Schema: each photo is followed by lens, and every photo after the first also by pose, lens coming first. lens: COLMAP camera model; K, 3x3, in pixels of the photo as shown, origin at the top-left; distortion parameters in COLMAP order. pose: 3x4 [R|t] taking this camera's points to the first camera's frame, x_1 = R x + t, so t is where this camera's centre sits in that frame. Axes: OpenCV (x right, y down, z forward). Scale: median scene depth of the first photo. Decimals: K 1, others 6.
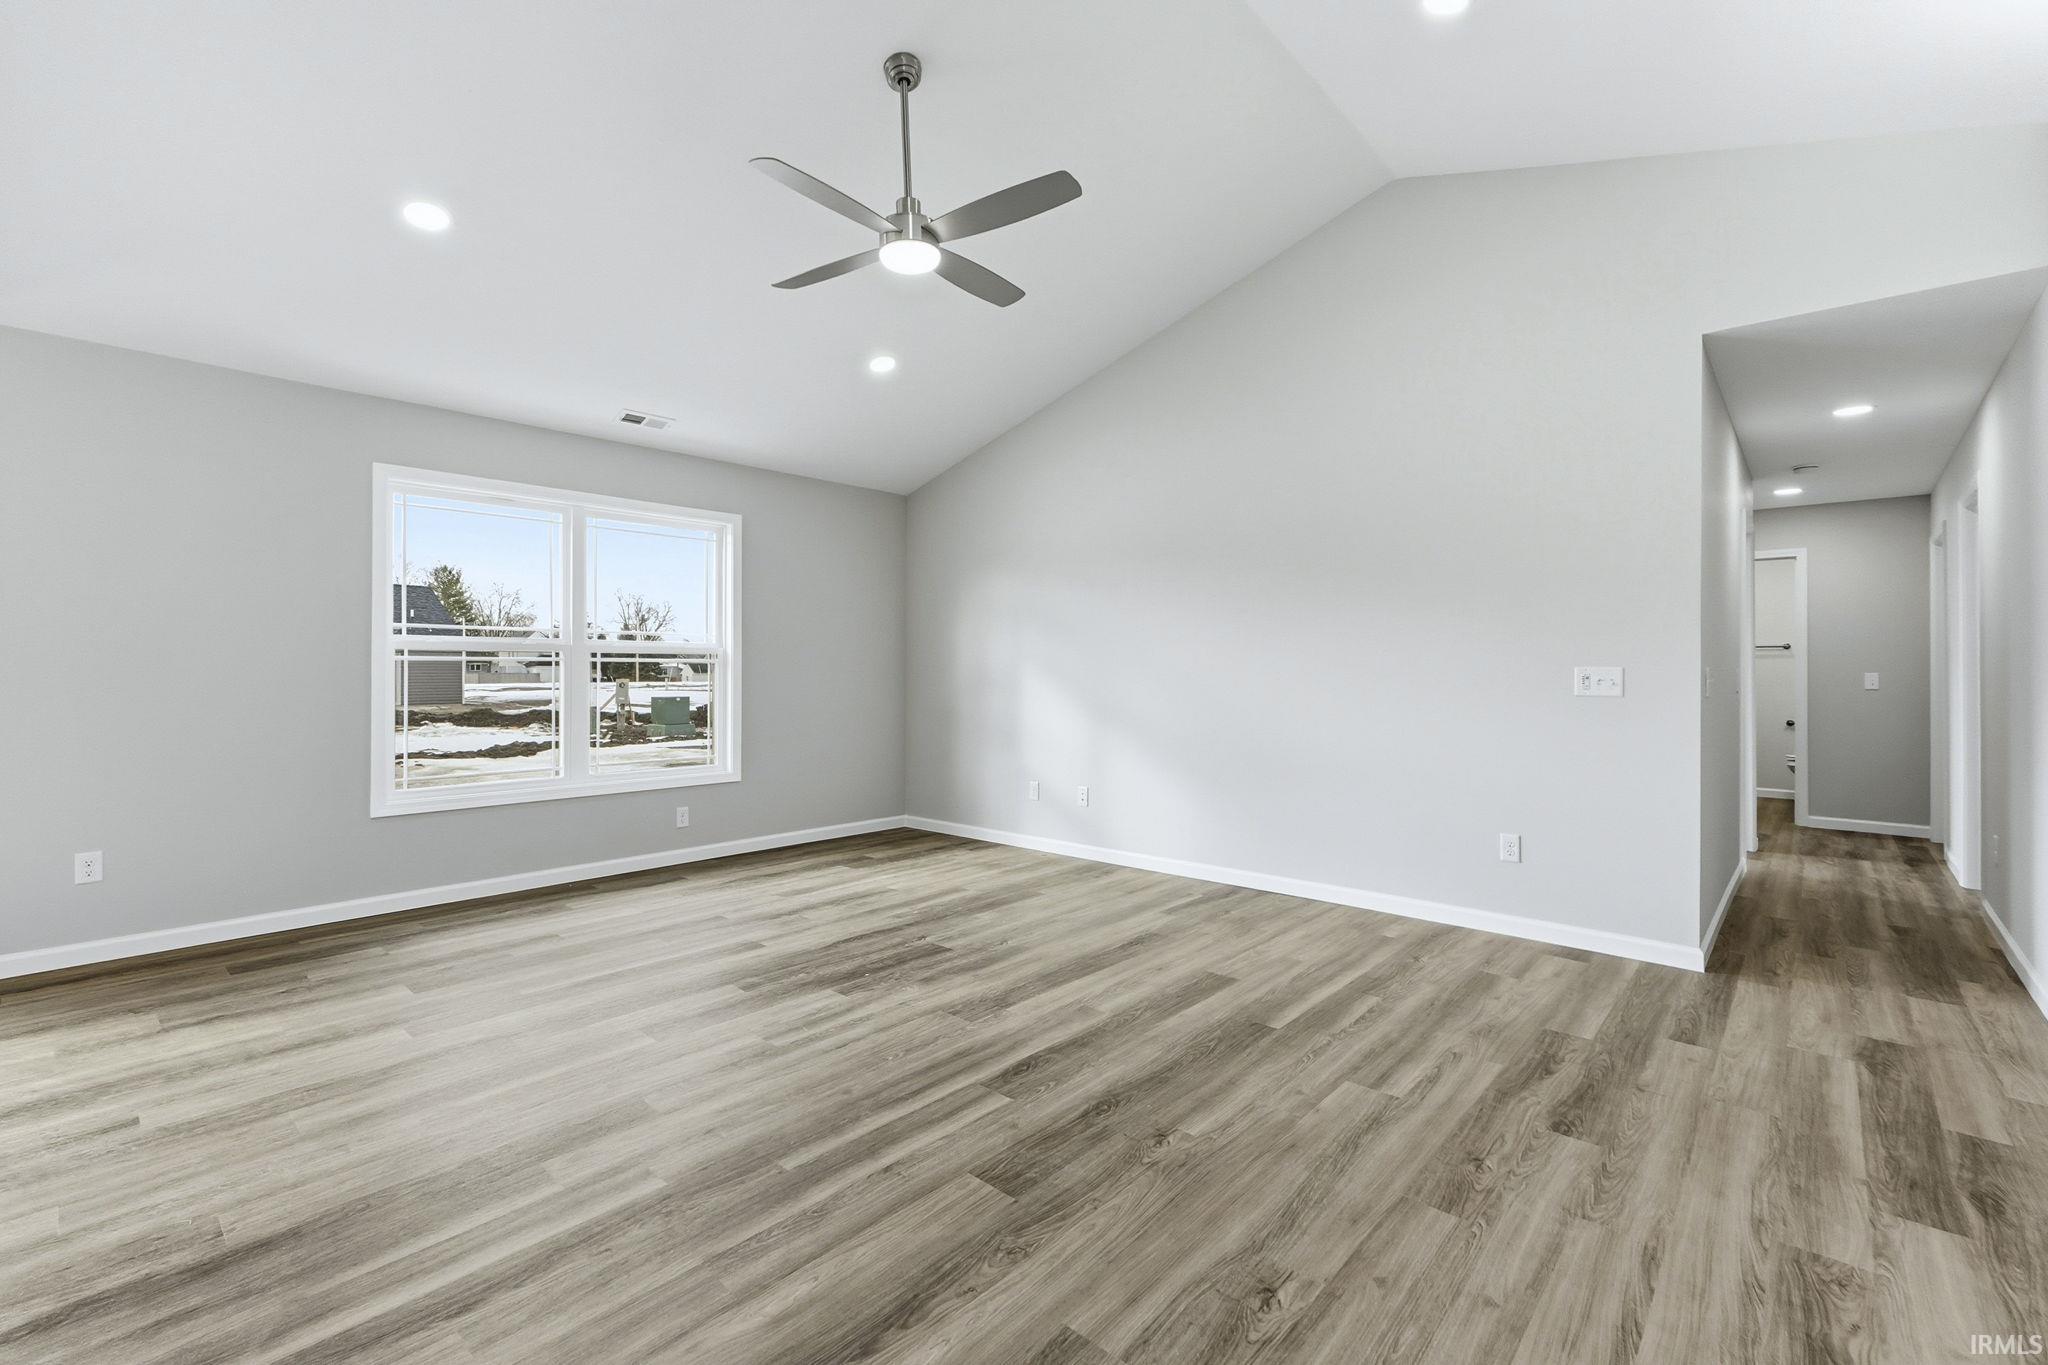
lens RADIAL K [[874.2, 0, 1014.8], [0, 874.2, 670.2], [0, 0, 1]] dist [-0.001171, 0.001045]
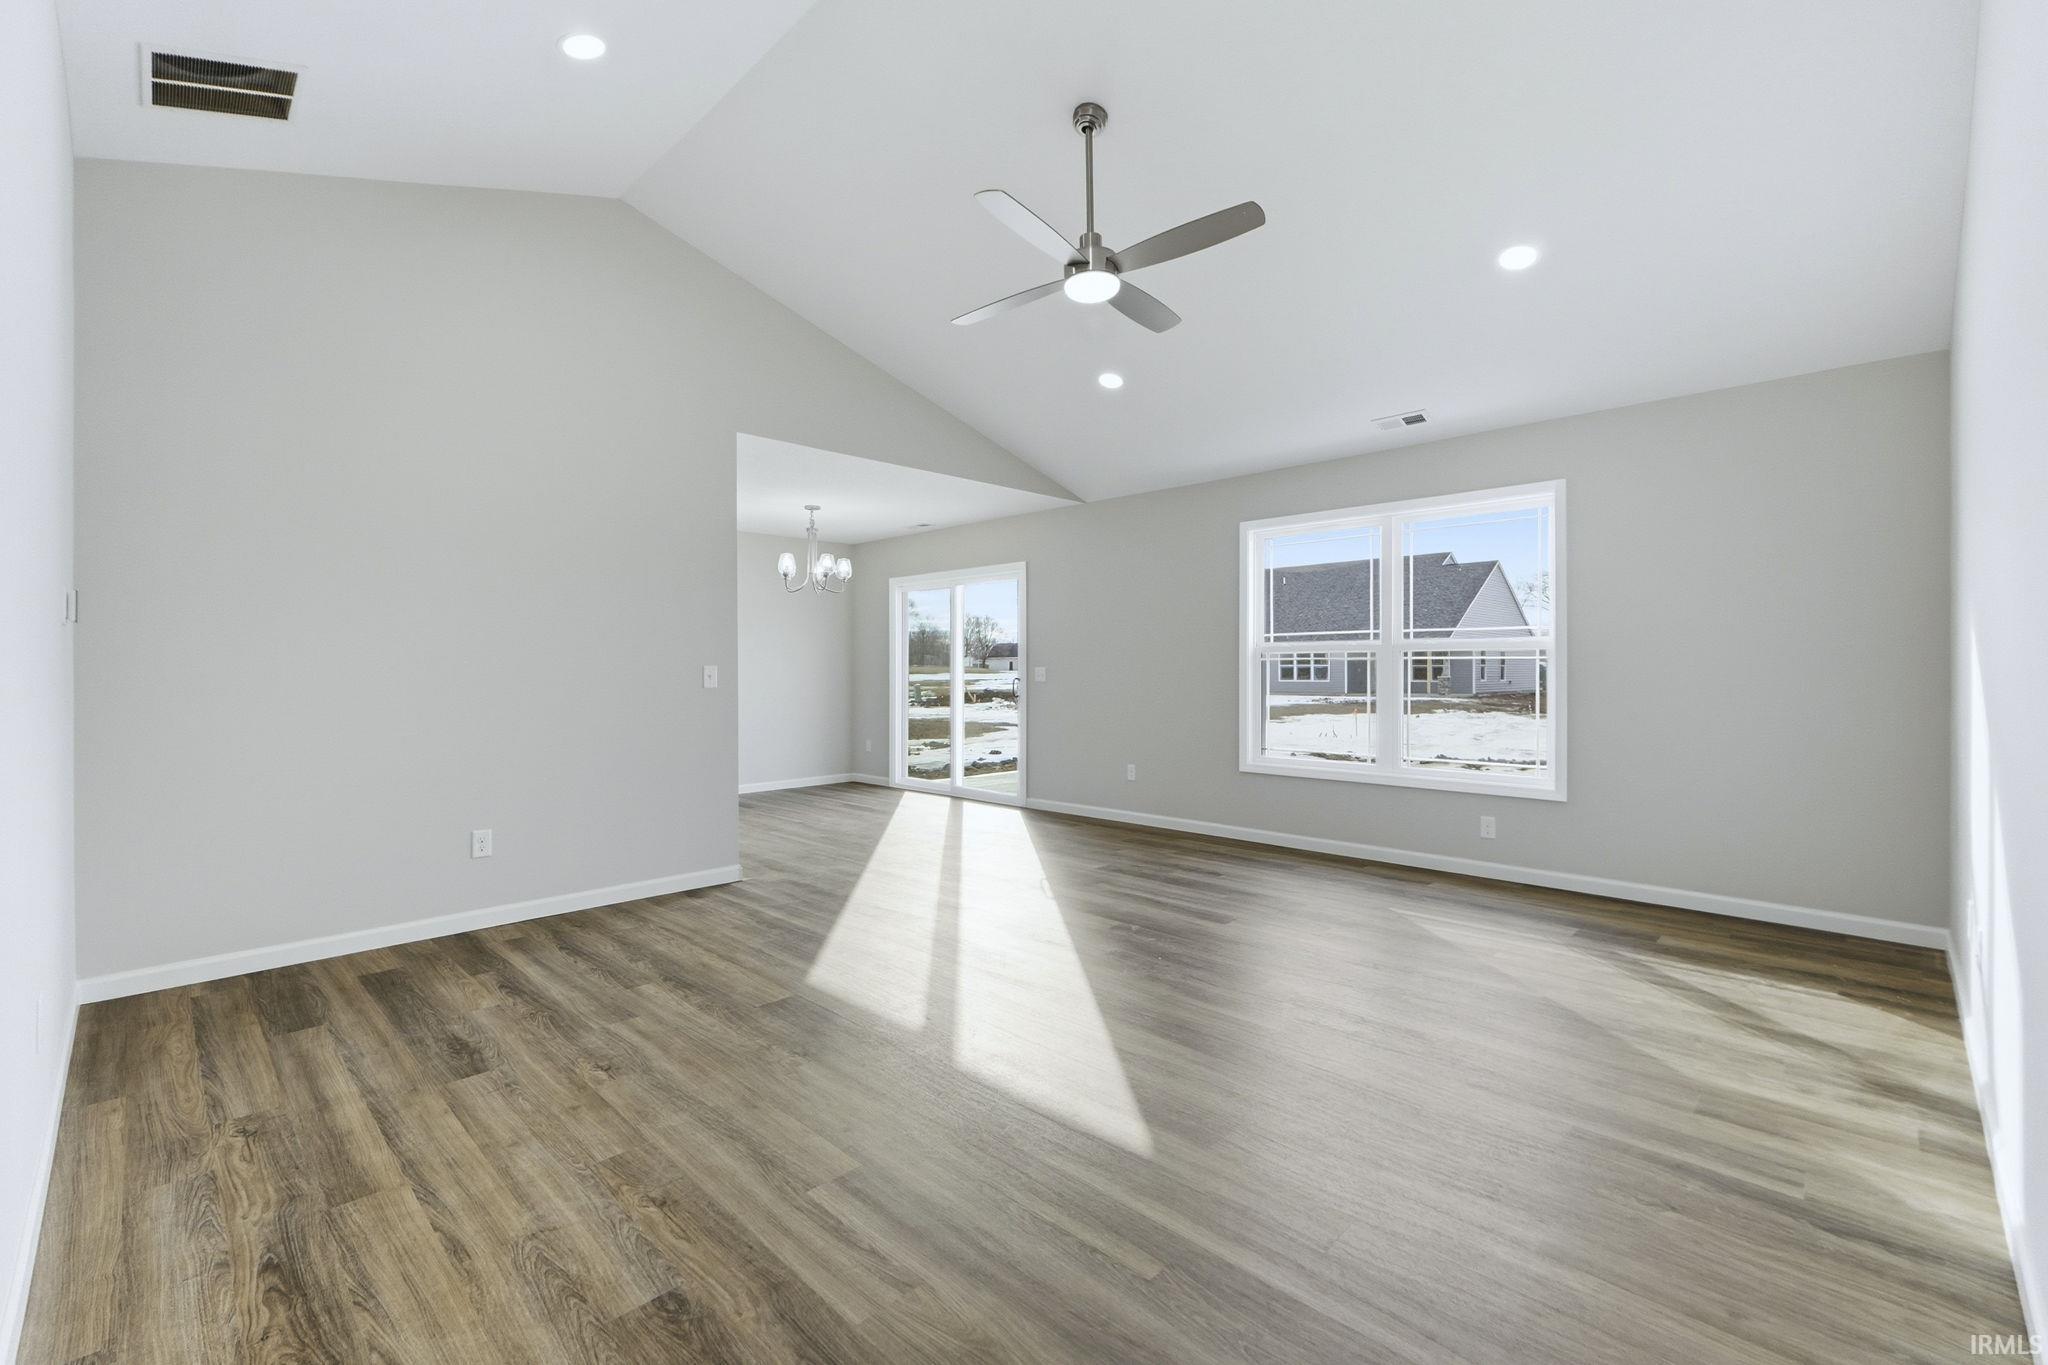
lens RADIAL K [[874.2, 0, 1021.1], [0, 874.2, 675.8], [0, 0, 1]] dist [-0.001171, 0.001045]
pose [[-0.035002, 0.004259, -0.999378, 1.108579], [0.005701, 0.999976, 0.004062, 0.005124], [0.999371, -0.005555, -0.035026, 1.095052]]
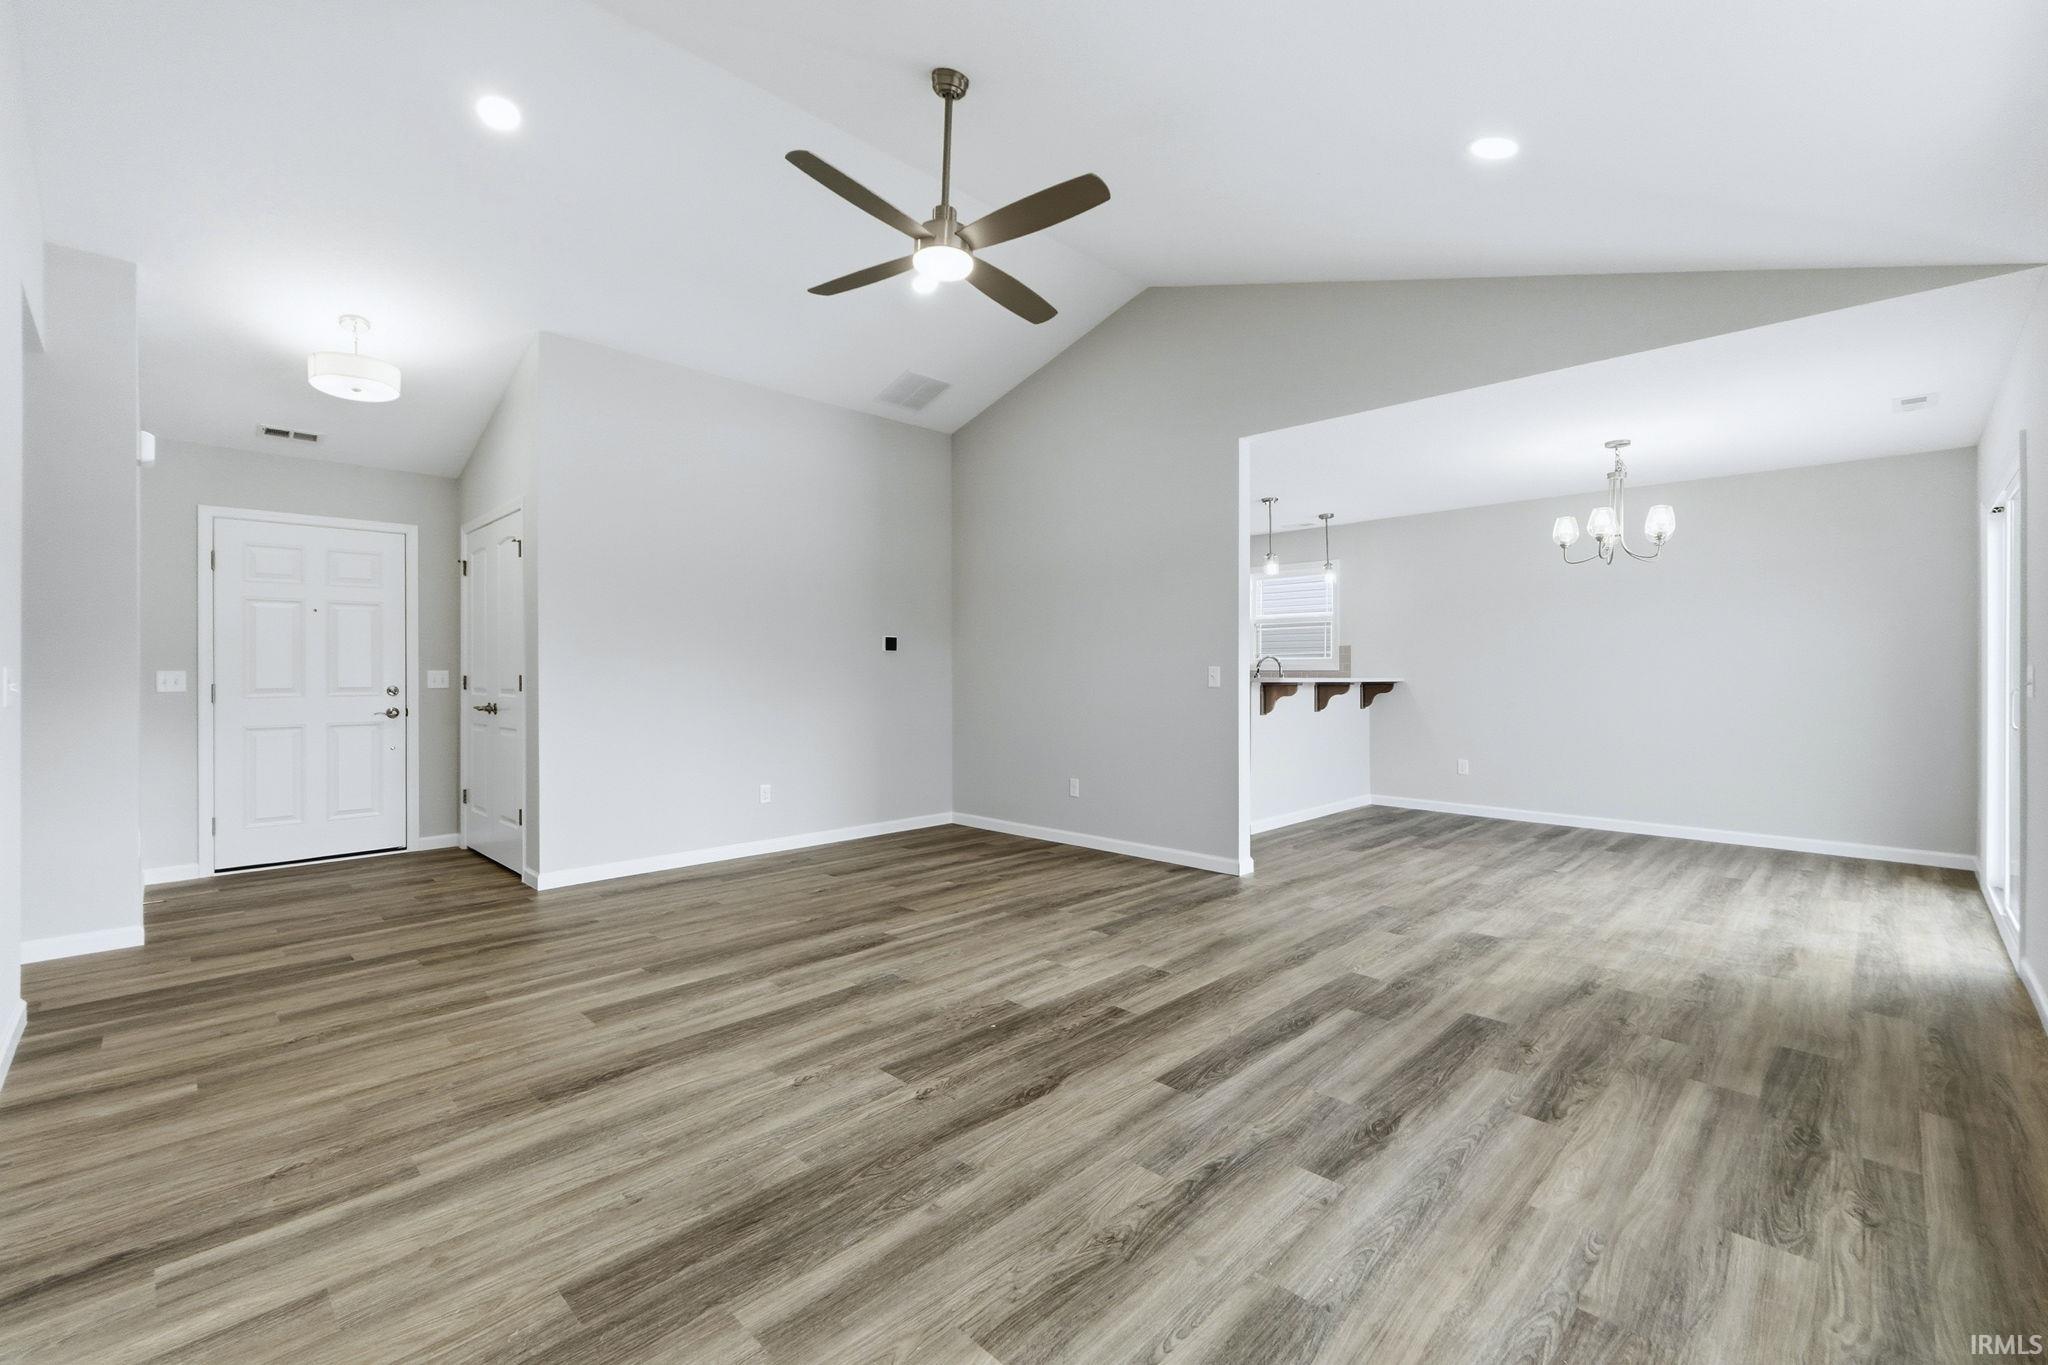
lens RADIAL K [[874.2, 0, 1021.6], [0, 874.2, 676.6], [0, 0, 1]] dist [-0.001171, 0.001045]
pose [[-0.999211, 0.001629, 0.039690, -0.290048], [0.001679, 0.999998, 0.001217, 0.007562], [-0.039688, 0.001282, -0.999211, 2.323373]]
